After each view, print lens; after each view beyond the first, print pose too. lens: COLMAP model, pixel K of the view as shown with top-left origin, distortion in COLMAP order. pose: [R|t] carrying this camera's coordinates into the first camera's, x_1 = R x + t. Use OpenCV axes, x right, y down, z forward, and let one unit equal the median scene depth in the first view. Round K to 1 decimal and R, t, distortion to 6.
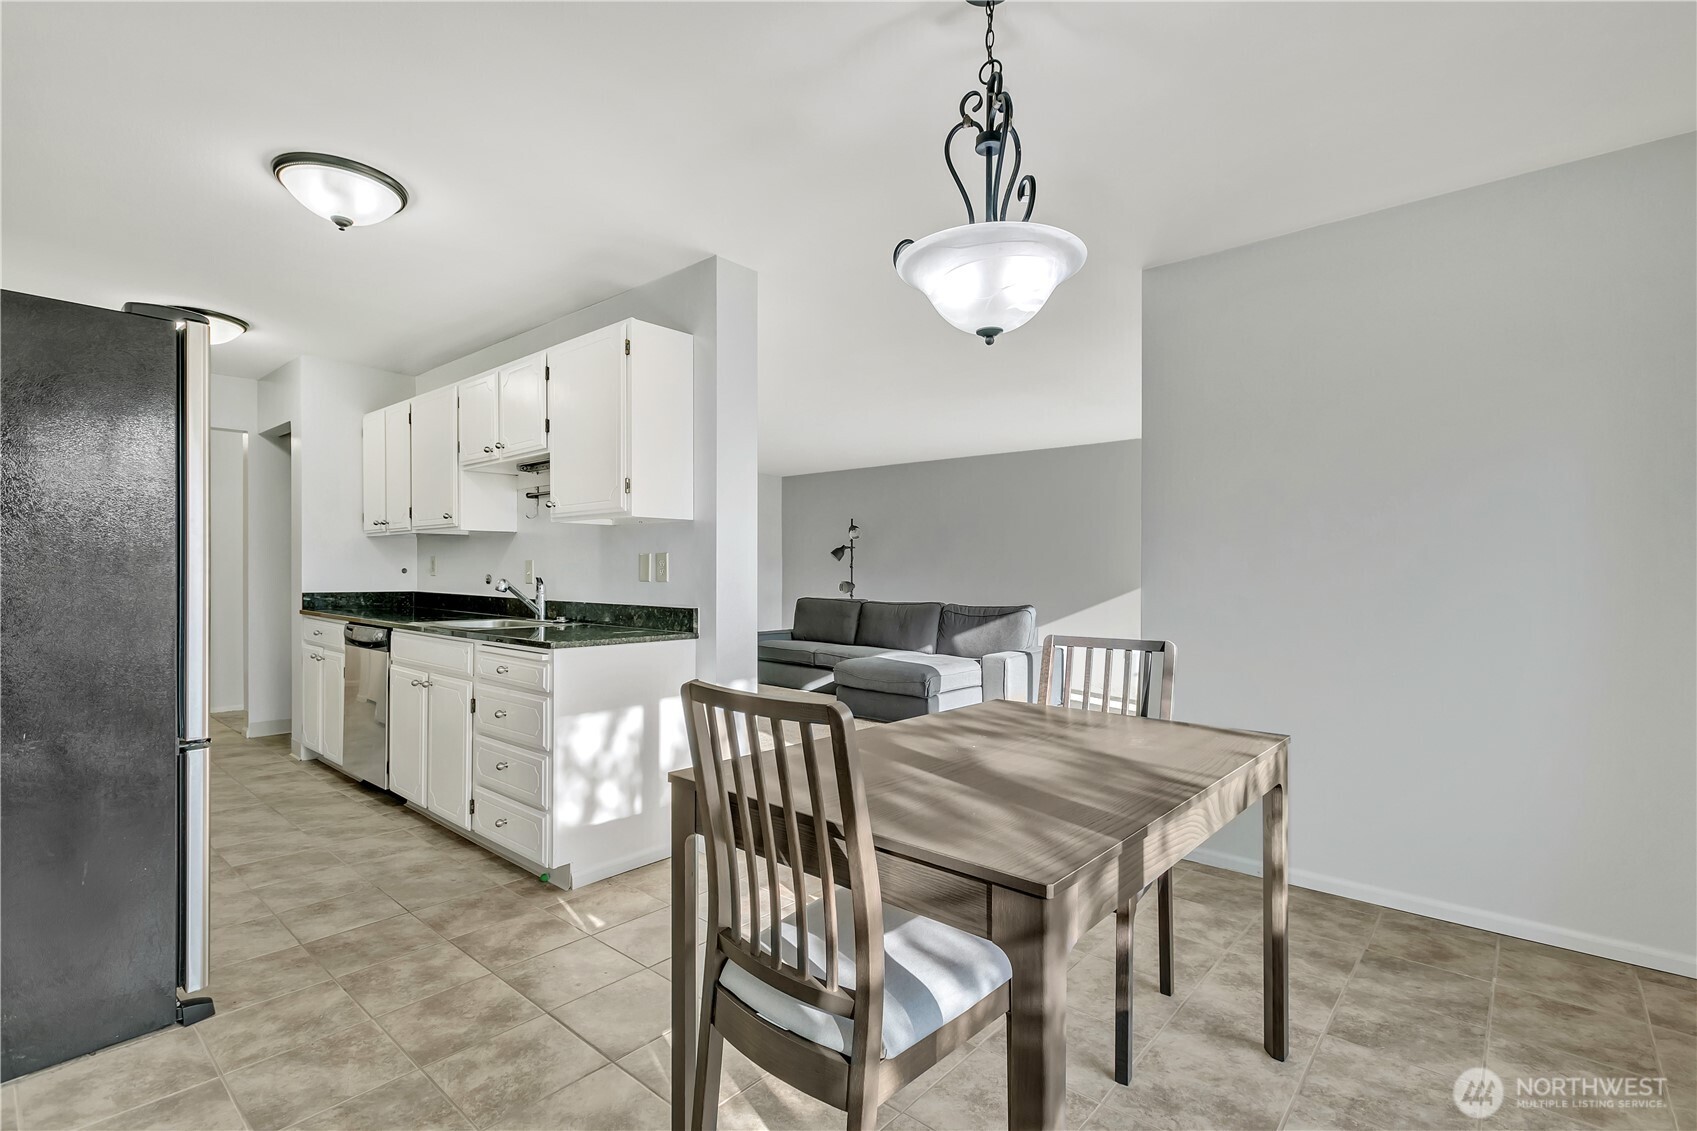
lens RADIAL K [[823.1, 0, 865.3], [0, 823.1, 565.7], [0, 0, 1]] dist [0.007733, -0.003337]
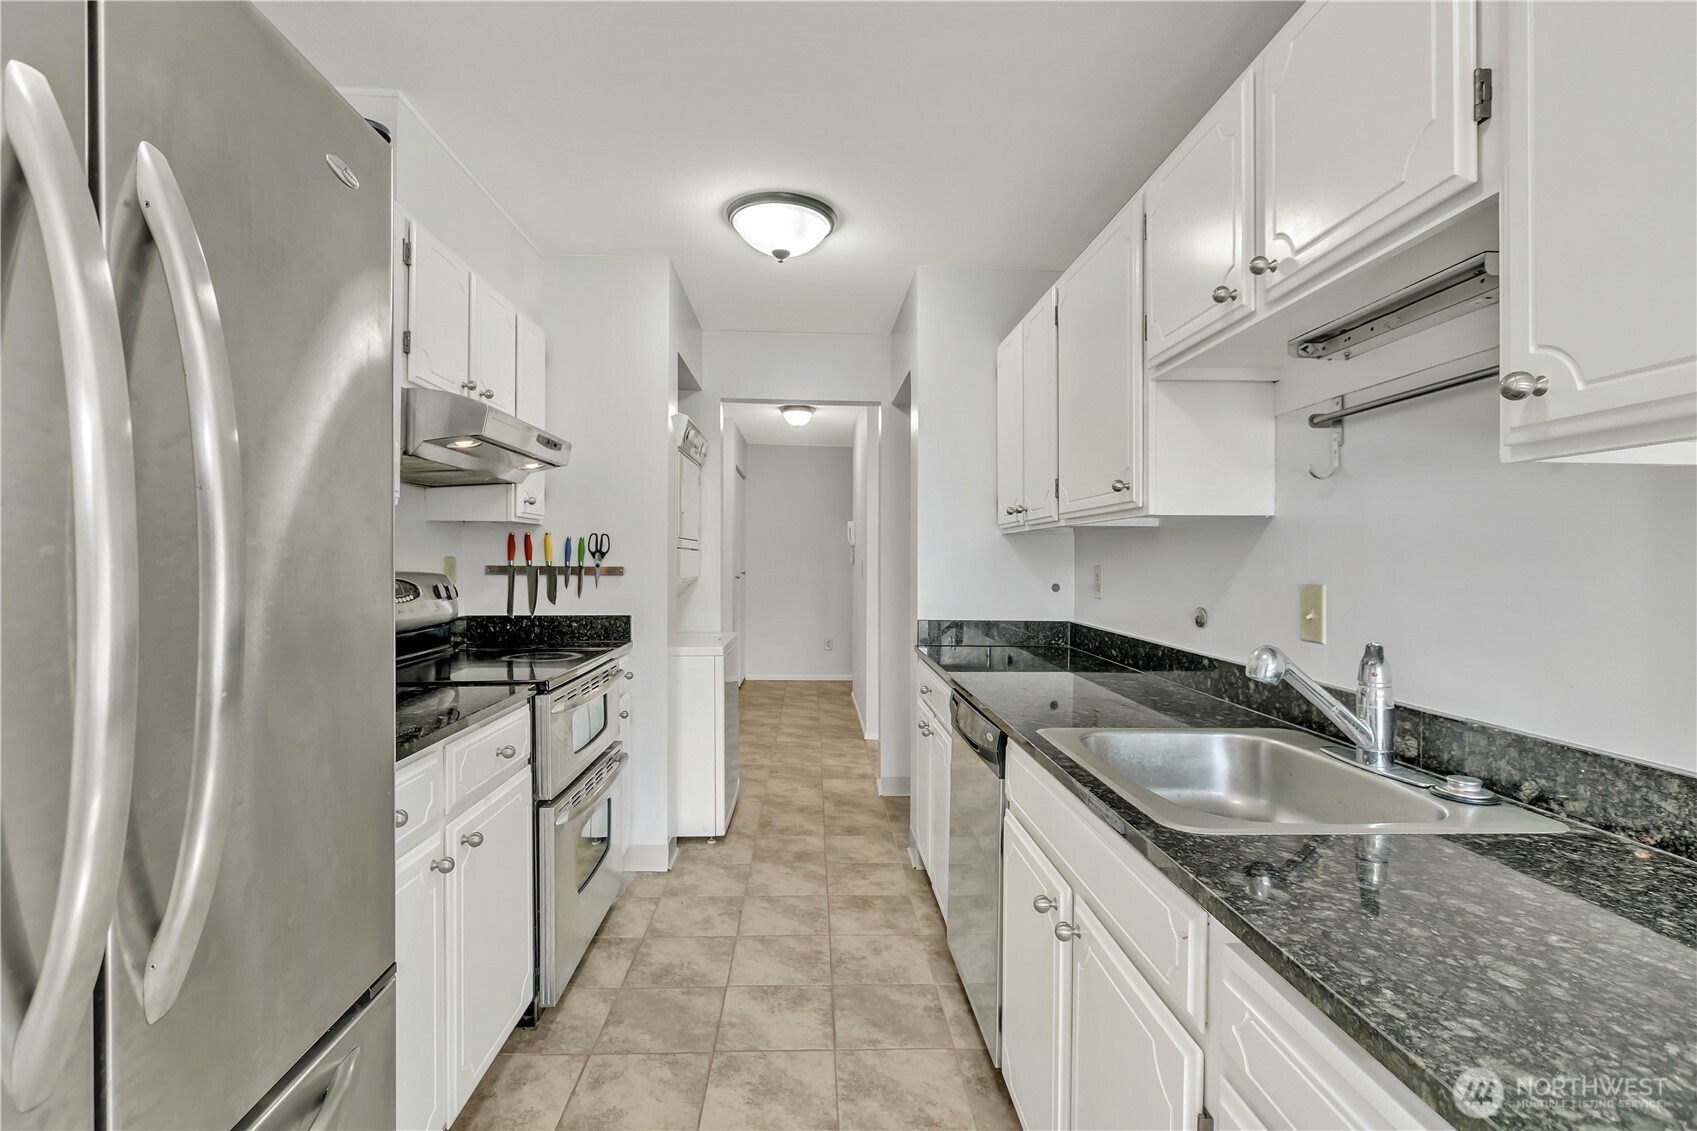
lens RADIAL K [[823.1, 0, 853.1], [0, 823.1, 568.9], [0, 0, 1]] dist [0.007733, -0.003337]
pose [[0.711365, 0.009990, -0.702752, -0.280227], [-0.003355, 0.999936, 0.010818, -0.017276], [0.702815, -0.005338, 0.711353, 0.547994]]
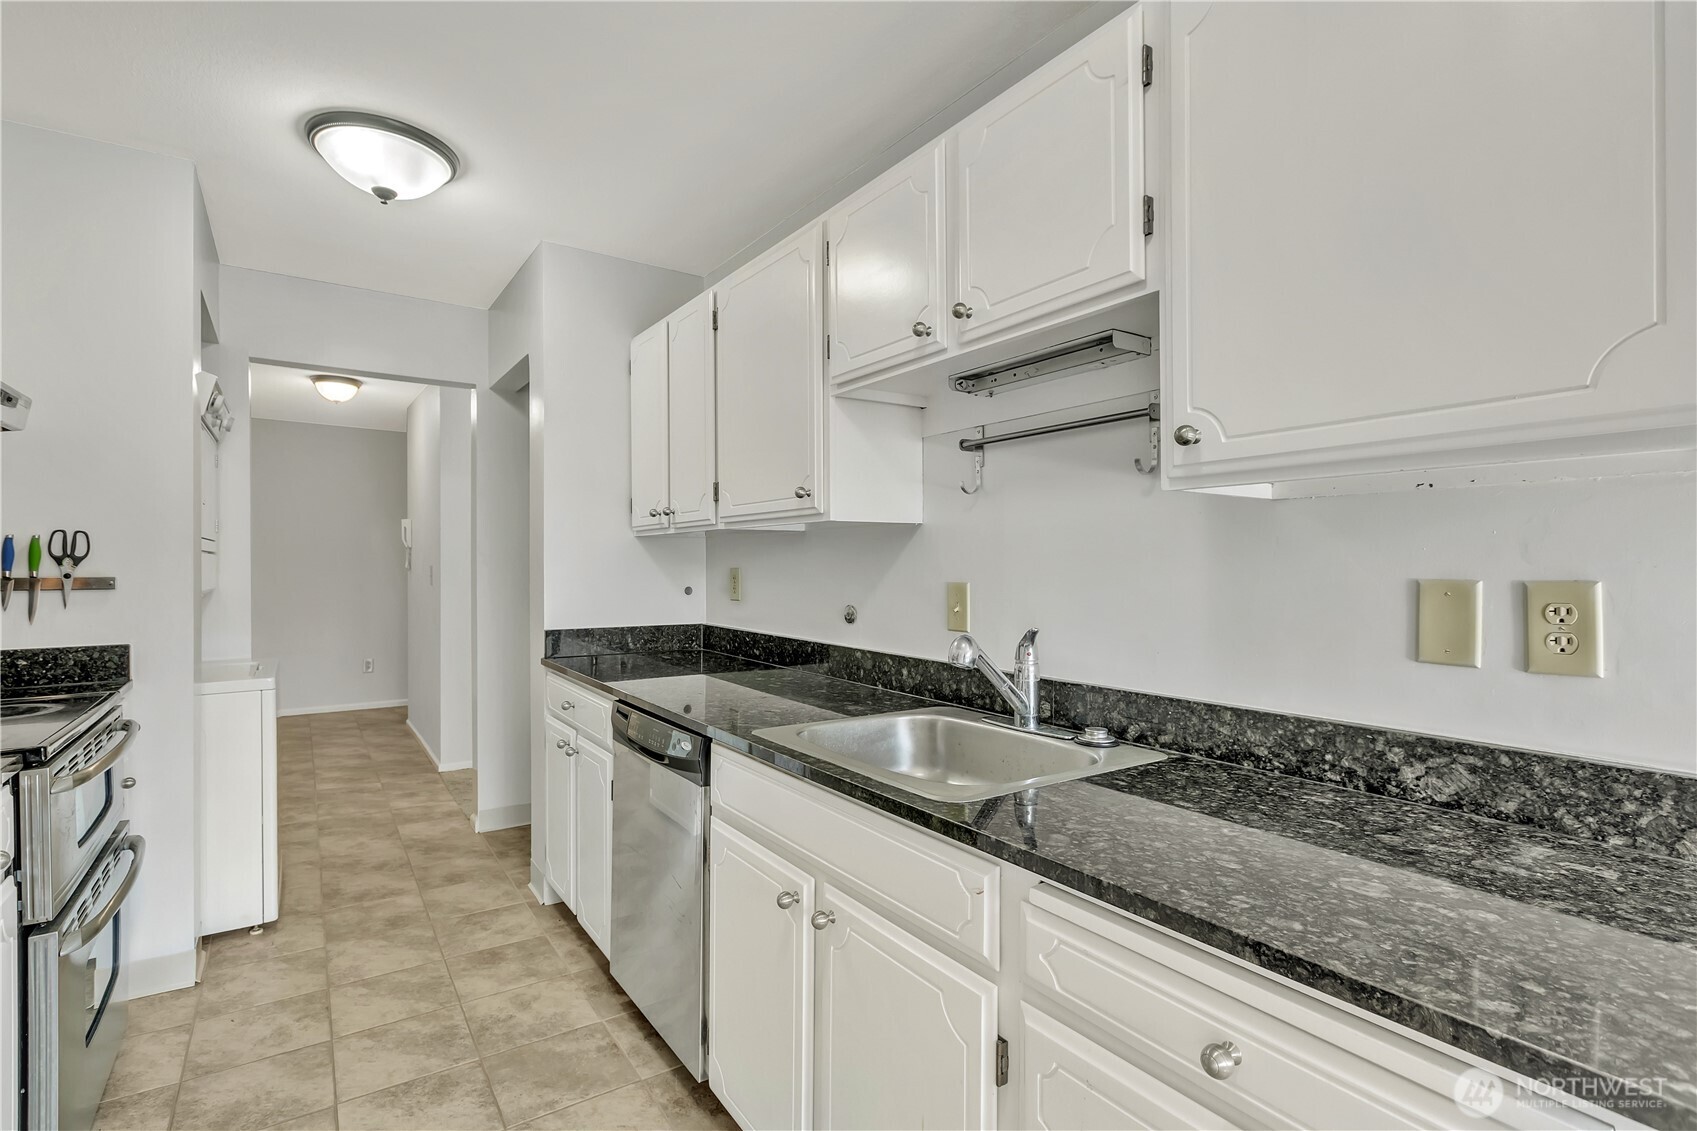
lens RADIAL K [[823.1, 0, 892.3], [0, 823.1, 569.4], [0, 0, 1]] dist [0.007733, -0.003337]
pose [[0.978013, -0.002244, -0.208533, -0.341604], [0.004242, 0.999949, 0.009136, -0.018236], [0.208502, -0.009820, 0.977973, 0.516362]]
